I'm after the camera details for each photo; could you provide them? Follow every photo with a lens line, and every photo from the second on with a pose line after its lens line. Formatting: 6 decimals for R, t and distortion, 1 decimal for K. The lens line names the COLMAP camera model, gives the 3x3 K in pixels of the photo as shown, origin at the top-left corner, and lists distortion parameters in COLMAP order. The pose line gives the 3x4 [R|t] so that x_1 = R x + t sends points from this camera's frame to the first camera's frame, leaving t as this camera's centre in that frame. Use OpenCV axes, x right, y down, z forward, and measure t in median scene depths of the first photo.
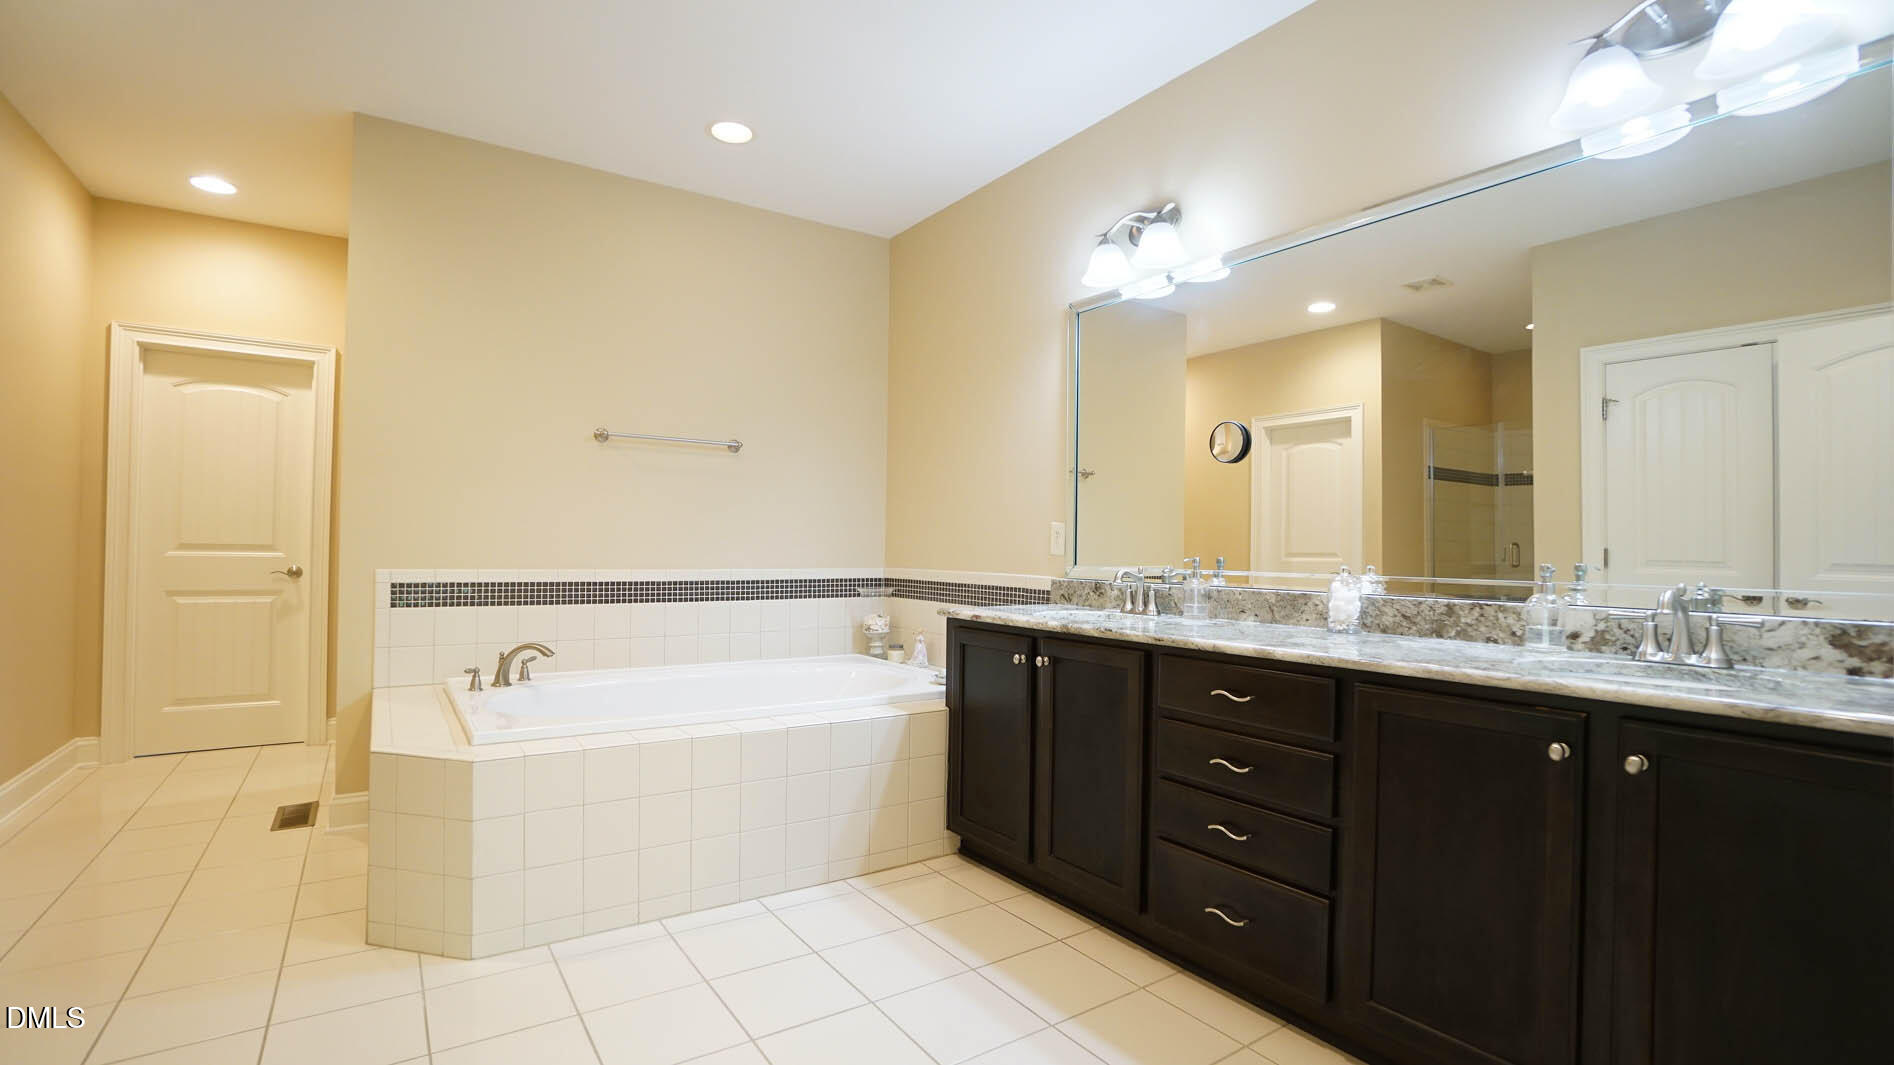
lens RADIAL K [[846.8, 0, 934.4], [0, 846.8, 536.0], [0, 0, 1]] dist [-0.062892, 0.023113]
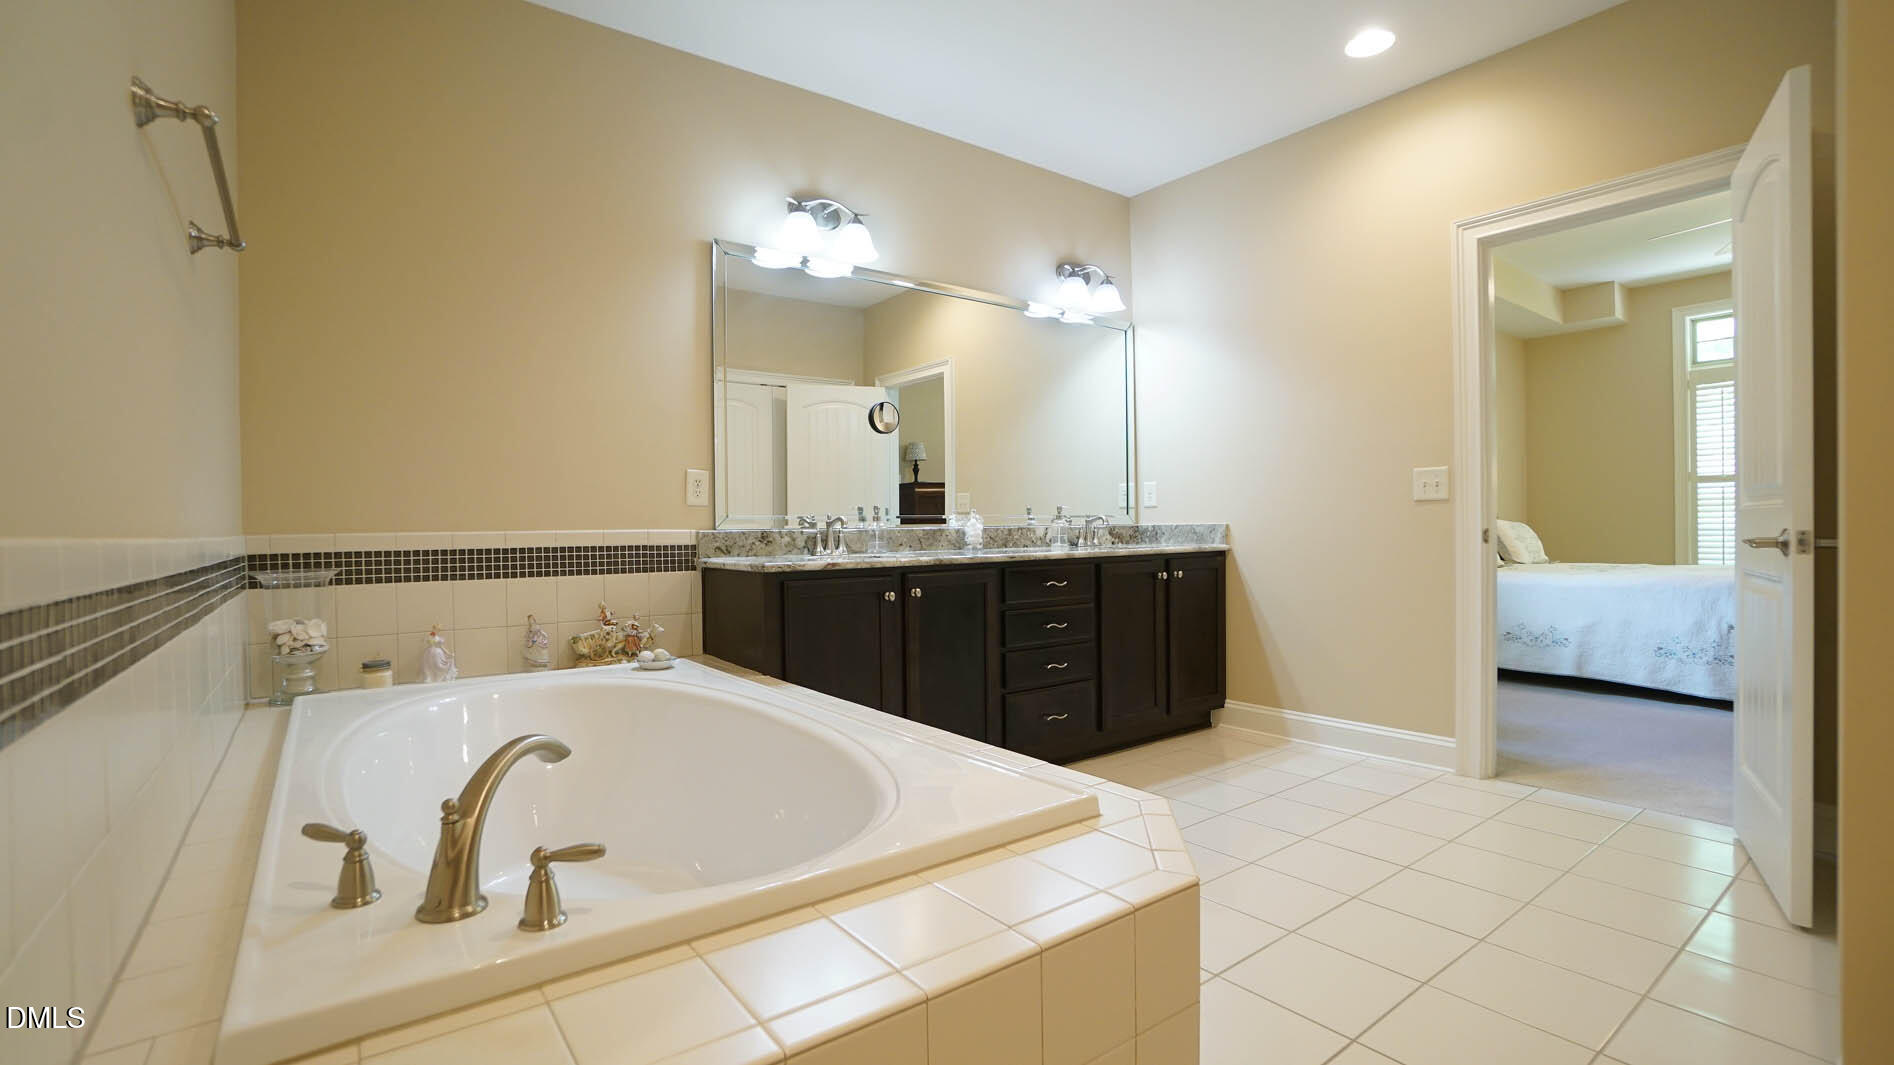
lens RADIAL K [[847.8, 0, 931.7], [0, 847.8, 535.3], [0, 0, 1]] dist [-0.063030, 0.023771]
pose [[-0.038963, -0.024223, 0.998947, -0.935803], [-0.000866, 0.999707, 0.024207, 0.038850], [-0.999240, 0.000078, -0.038973, 0.939463]]
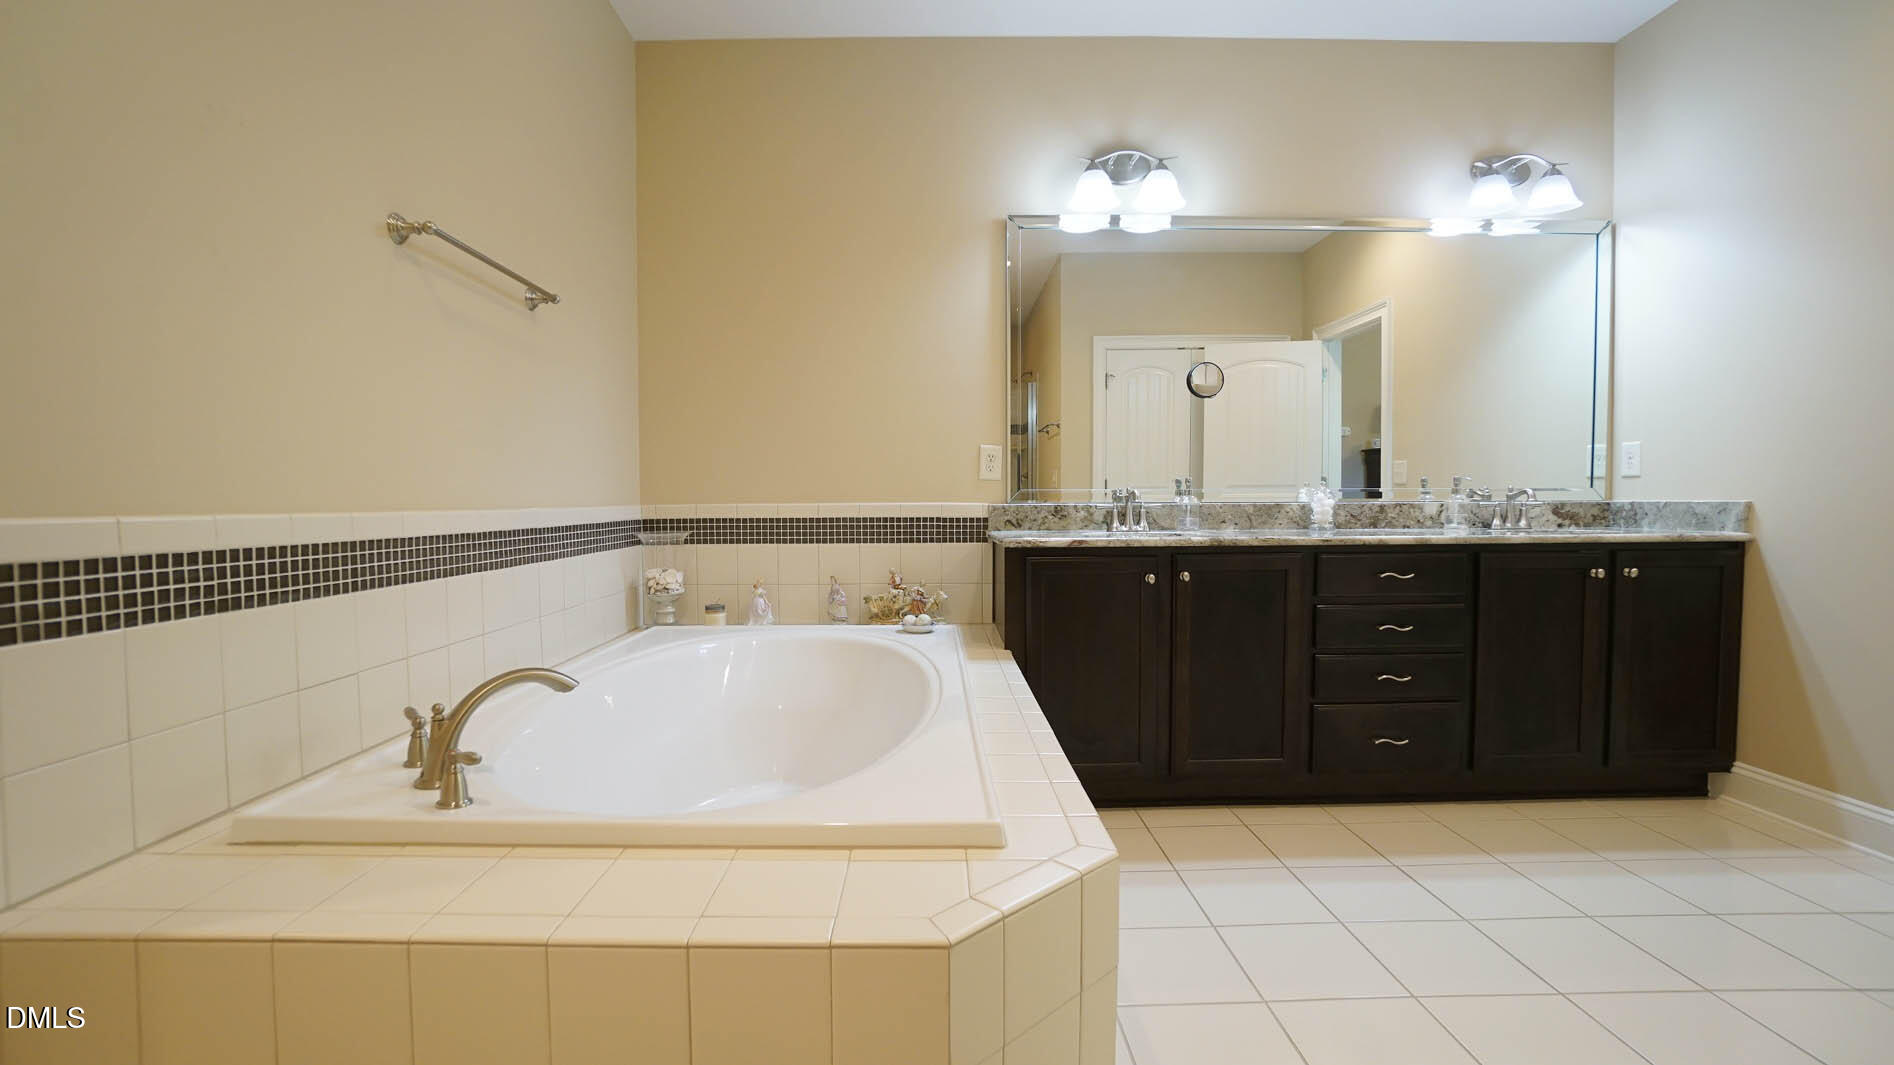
lens RADIAL K [[847.8, 0, 931.7], [0, 847.8, 535.3], [0, 0, 1]] dist [-0.063030, 0.023771]
pose [[0.562774, -0.051613, 0.824998, -0.814550], [0.003375, 0.998184, 0.060146, 0.032851], [-0.826604, -0.031064, 0.561926, 0.623500]]
